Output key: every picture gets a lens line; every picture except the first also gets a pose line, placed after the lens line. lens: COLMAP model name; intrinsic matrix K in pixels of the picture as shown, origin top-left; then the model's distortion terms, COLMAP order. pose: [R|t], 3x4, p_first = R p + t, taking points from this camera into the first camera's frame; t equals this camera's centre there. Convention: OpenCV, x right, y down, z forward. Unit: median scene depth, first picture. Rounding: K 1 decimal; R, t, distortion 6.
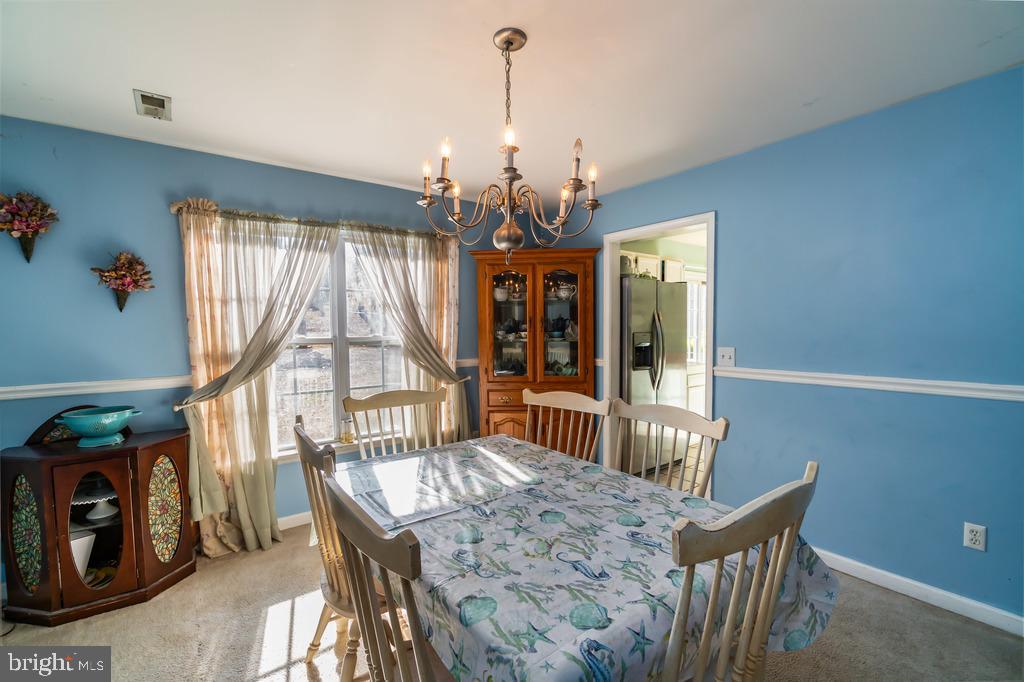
lens RADIAL K [[447.2, 0, 513.0], [0, 447.2, 332.7], [0, 0, 1]] dist [-0.009645, -0.000178]
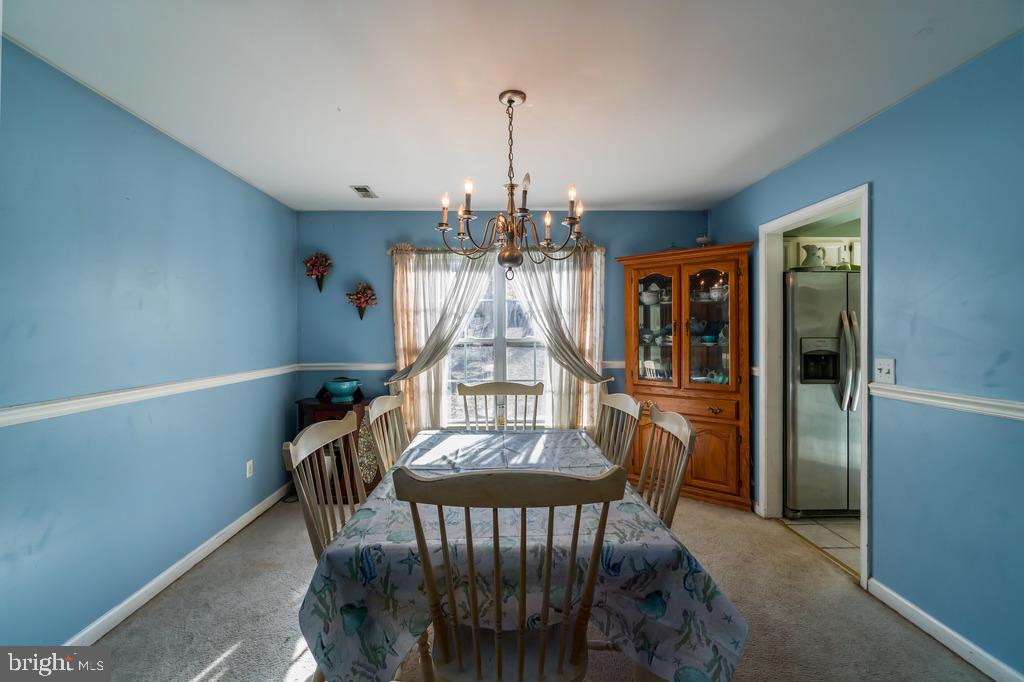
lens RADIAL K [[448.3, 0, 511.3], [0, 448.3, 316.7], [0, 0, 1]] dist [-0.001434, -0.000186]
pose [[0.811299, -0.014347, -0.584456, 0.422401], [-0.010852, 0.999157, -0.039590, -0.000939], [0.584531, 0.038462, 0.810459, 0.009221]]
